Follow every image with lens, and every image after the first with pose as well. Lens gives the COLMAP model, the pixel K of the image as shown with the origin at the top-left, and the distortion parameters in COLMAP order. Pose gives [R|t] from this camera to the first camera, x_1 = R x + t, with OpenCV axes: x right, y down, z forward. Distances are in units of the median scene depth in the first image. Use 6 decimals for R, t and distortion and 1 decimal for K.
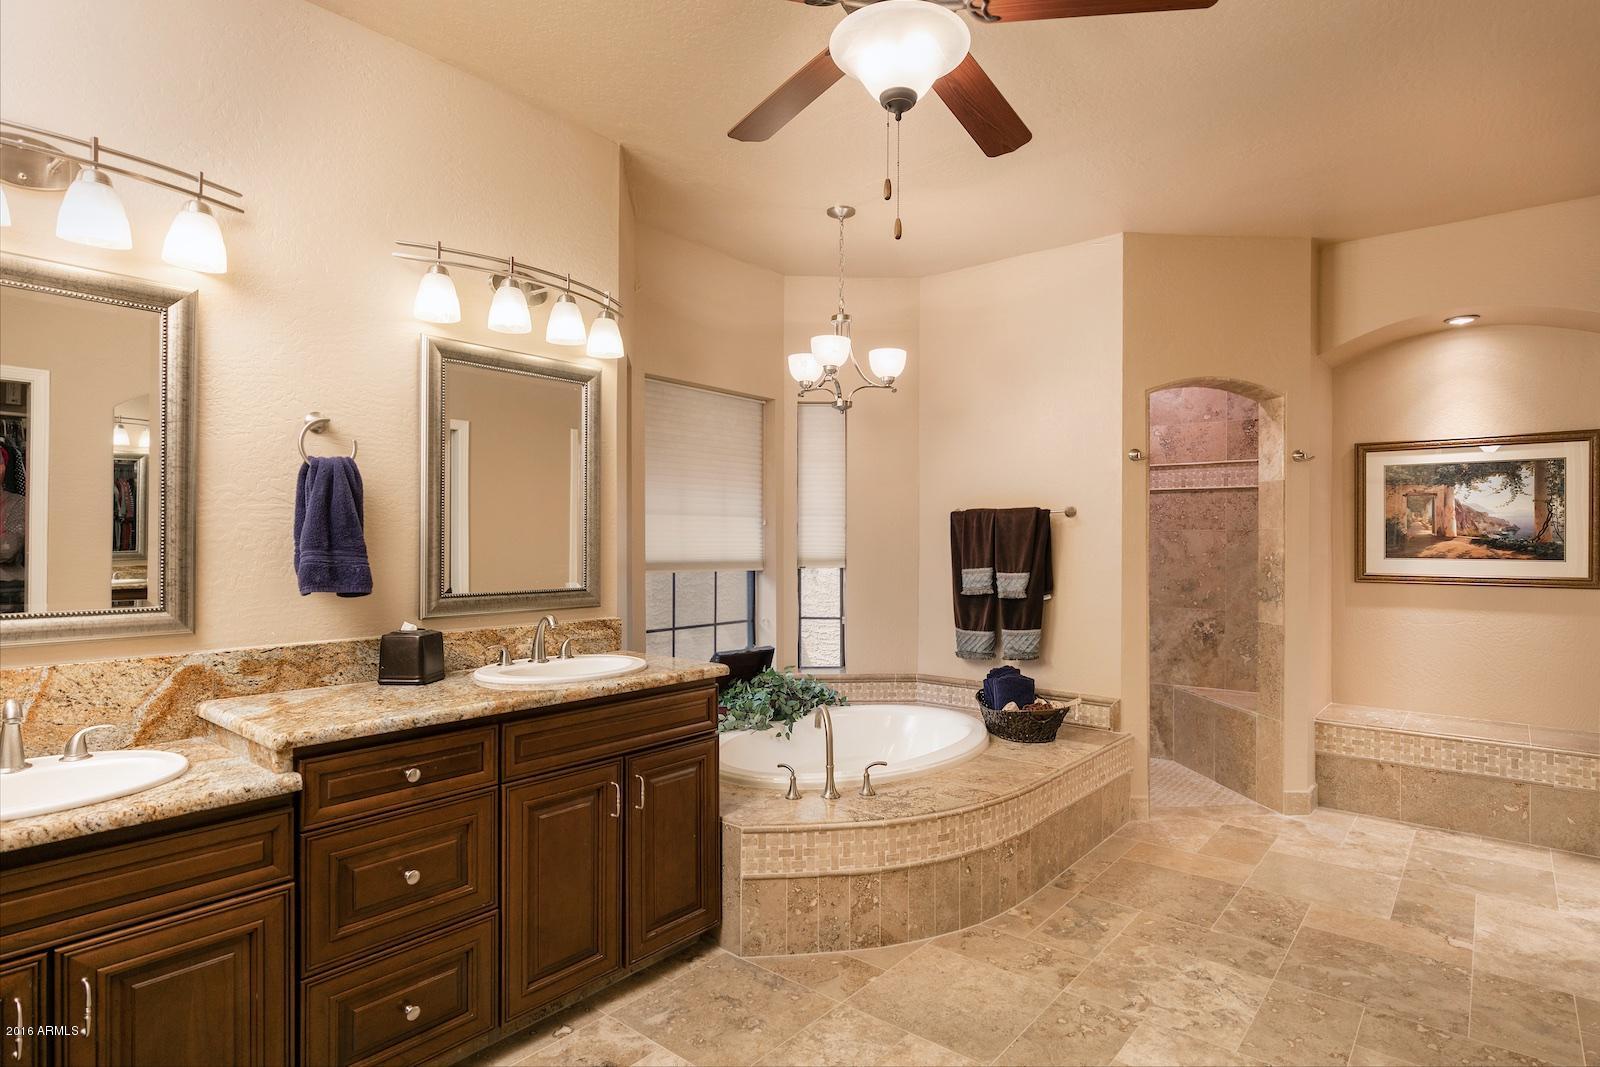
lens RADIAL K [[857.3, 0, 803.6], [0, 857.3, 539.8], [0, 0, 1]] dist [0.004019, -0.002959]
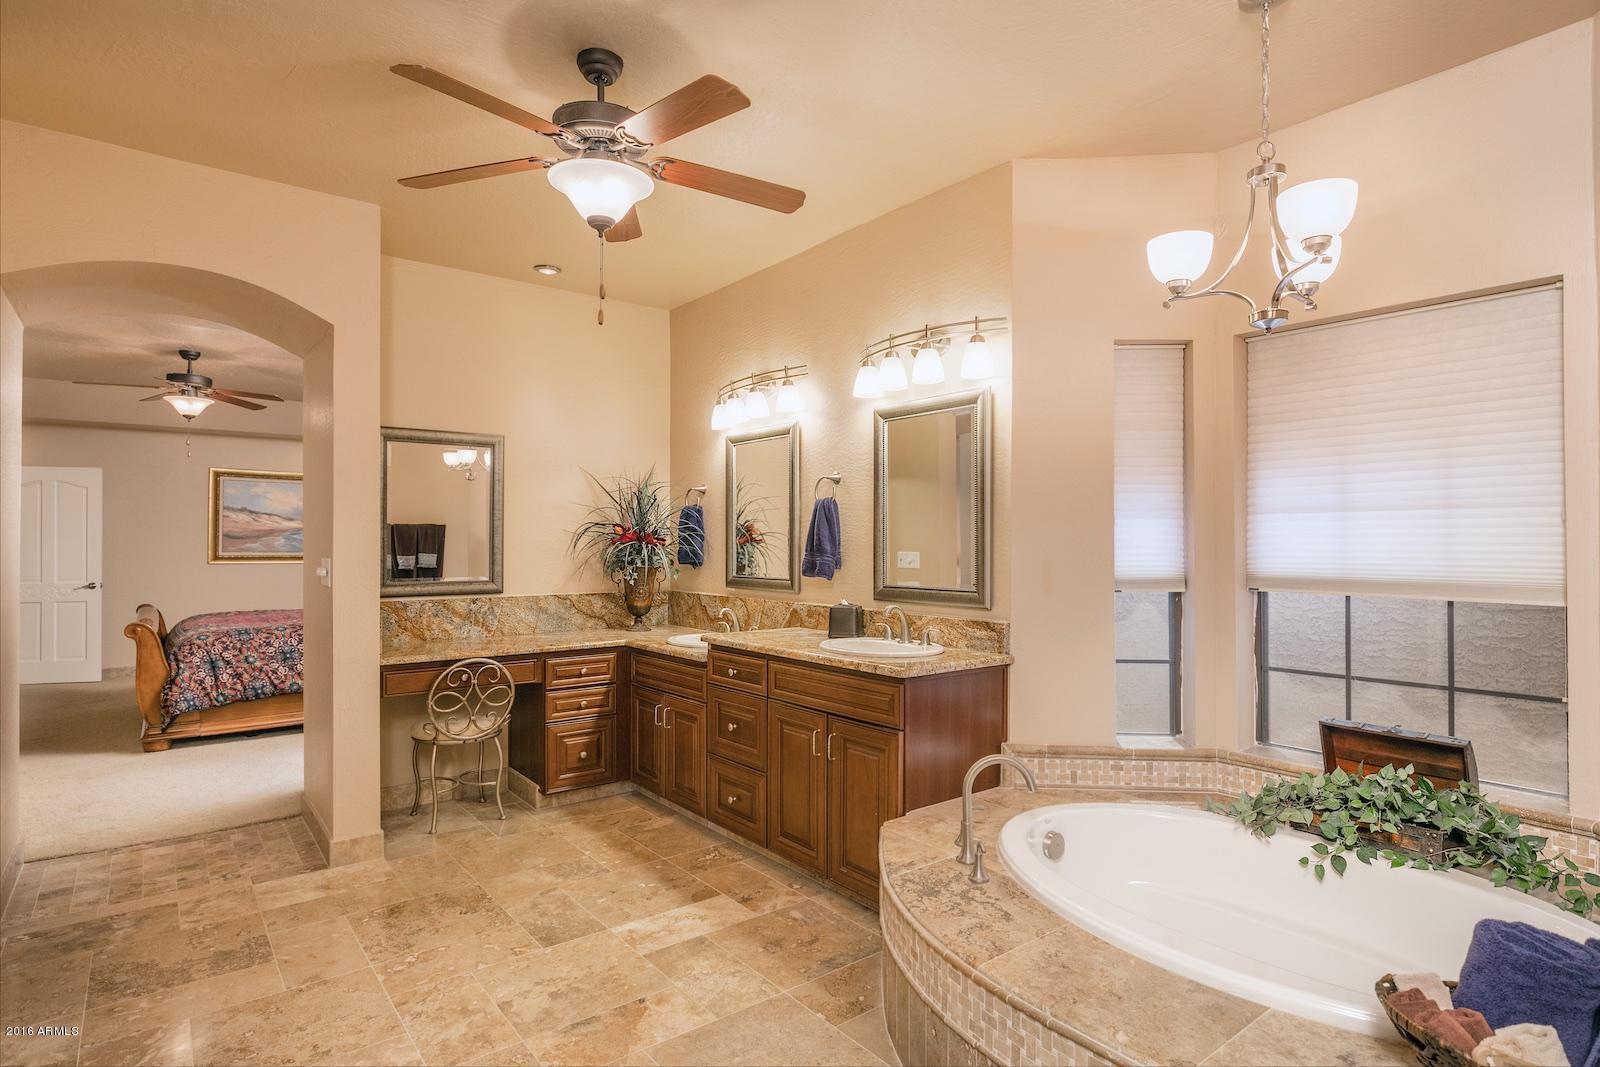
lens RADIAL K [[857.3, 0, 811.8], [0, 857.3, 532.3], [0, 0, 1]] dist [0.004019, -0.002959]
pose [[-0.228940, -0.018301, -0.973268, 1.119184], [-0.005332, 0.999832, -0.017547, 0.002107], [0.973426, 0.001172, -0.228999, 1.345474]]
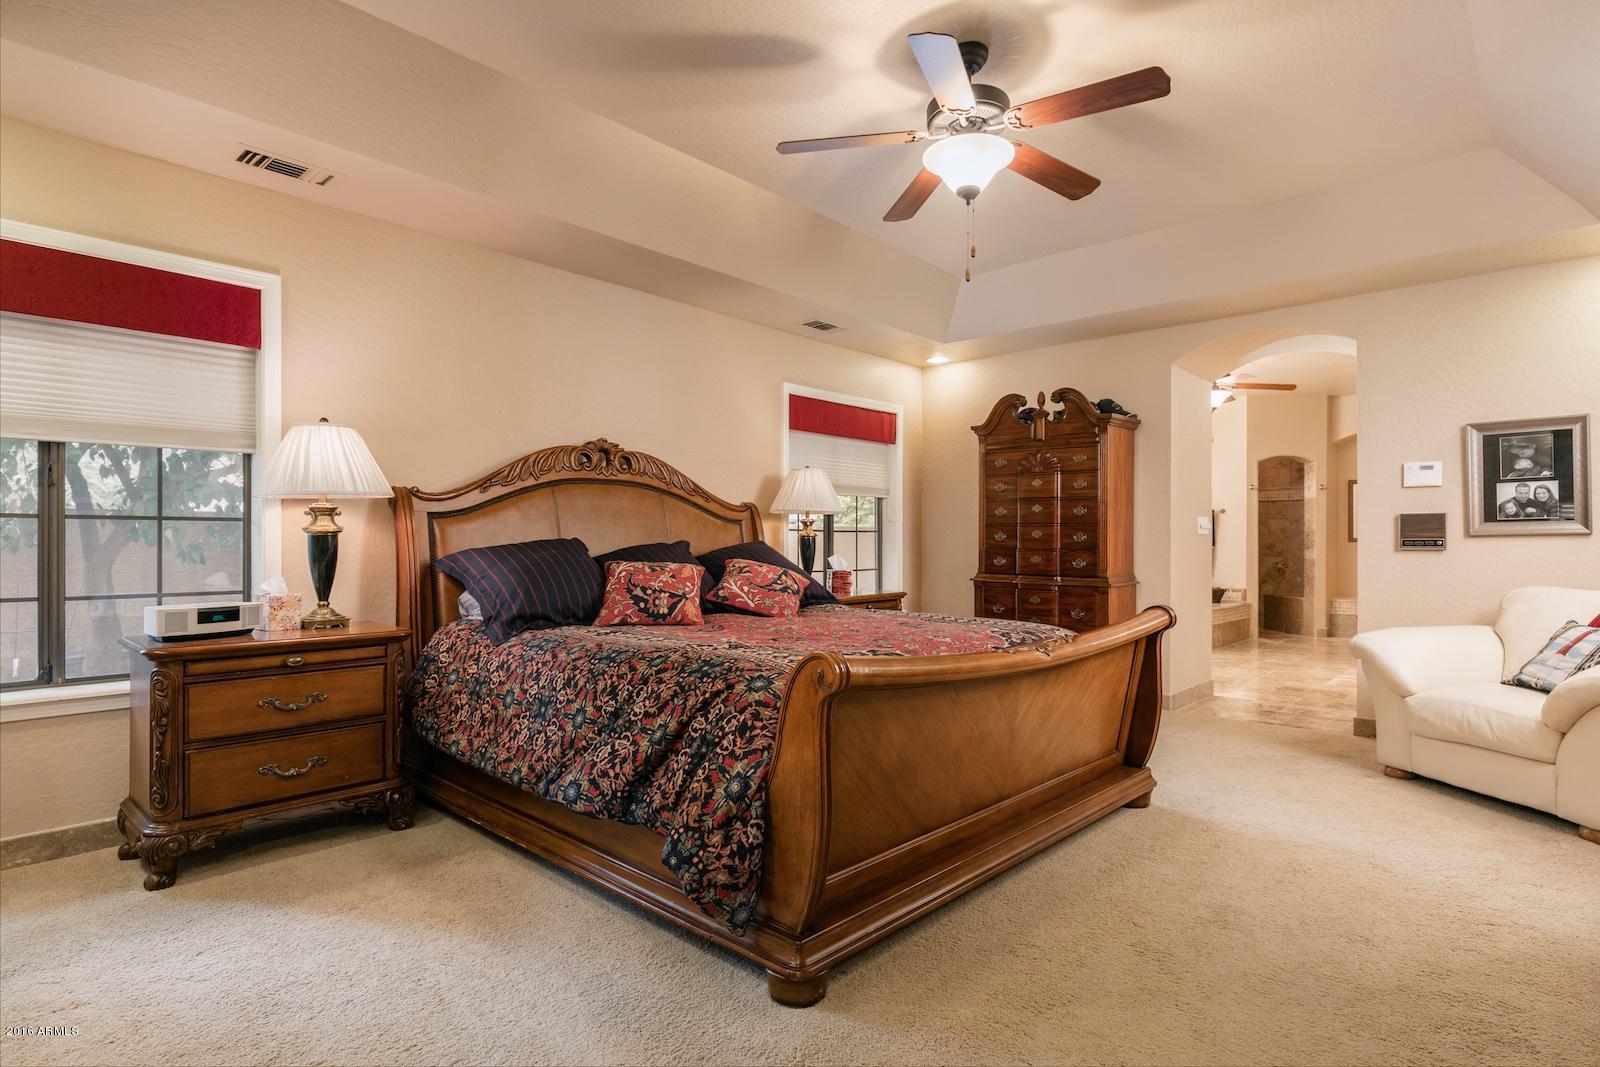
lens RADIAL K [[857.3, 0, 807.0], [0, 857.3, 533.9], [0, 0, 1]] dist [0.004019, -0.002959]
pose [[0.999277, 0.001050, -0.037996, -0.493002], [-0.001337, 0.999971, -0.007536, 0.032934], [0.037987, 0.007582, 0.999249, -0.931424]]
